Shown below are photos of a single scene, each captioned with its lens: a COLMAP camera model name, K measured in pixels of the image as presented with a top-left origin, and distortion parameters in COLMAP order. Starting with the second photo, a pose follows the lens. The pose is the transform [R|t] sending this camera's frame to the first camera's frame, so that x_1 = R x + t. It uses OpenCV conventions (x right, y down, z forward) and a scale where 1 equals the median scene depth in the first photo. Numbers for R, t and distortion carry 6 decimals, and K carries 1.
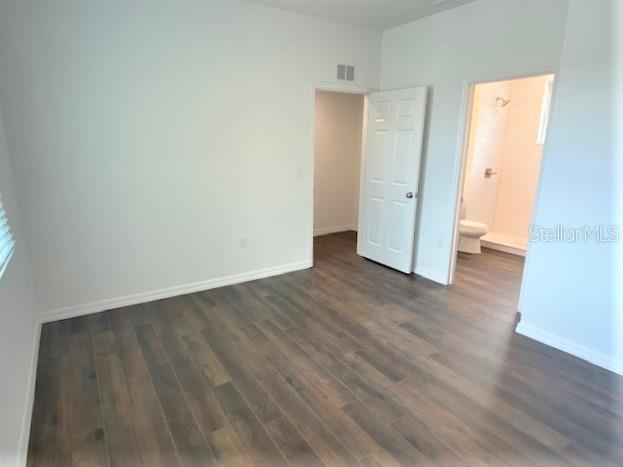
lens RADIAL K [[367.4, 0, 311.5], [0, 367.4, 233.5], [0, 0, 1]] dist [0.034355, -0.000190]
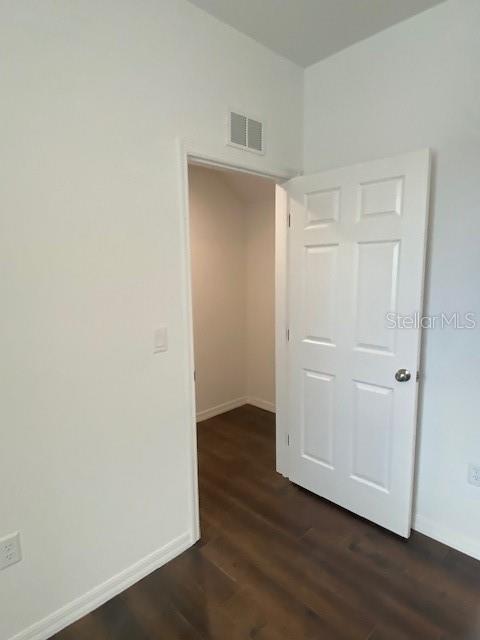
lens RADIAL K [[377.4, 0, 240.0], [0, 377.4, 320.0], [0, 0, 1]] dist [0.034355, -0.000190]
pose [[0.981624, -0.056733, 0.182195, -0.022419], [0.074898, 0.992712, -0.094414, -0.143709], [-0.175511, 0.106325, 0.978719, 0.546988]]
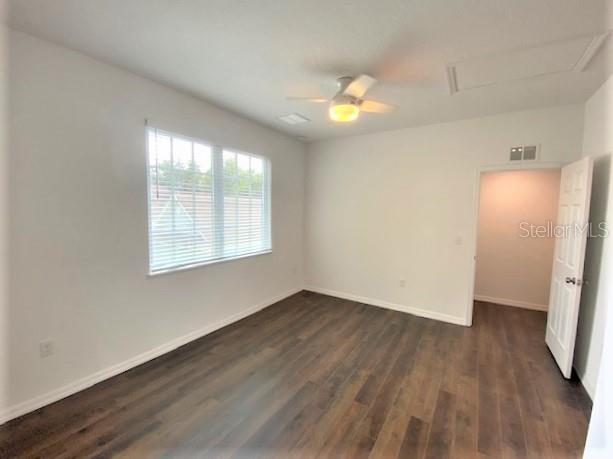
lens RADIAL K [[258.3, 0, 306.5], [0, 258.3, 229.5], [0, 0, 1]] dist [-0.001799, -0.000341]
pose [[0.402992, 0.070792, -0.912462, 0.536153], [-0.233122, 0.972057, -0.027544, -0.061268], [0.885015, 0.223815, 0.408234, 0.209223]]
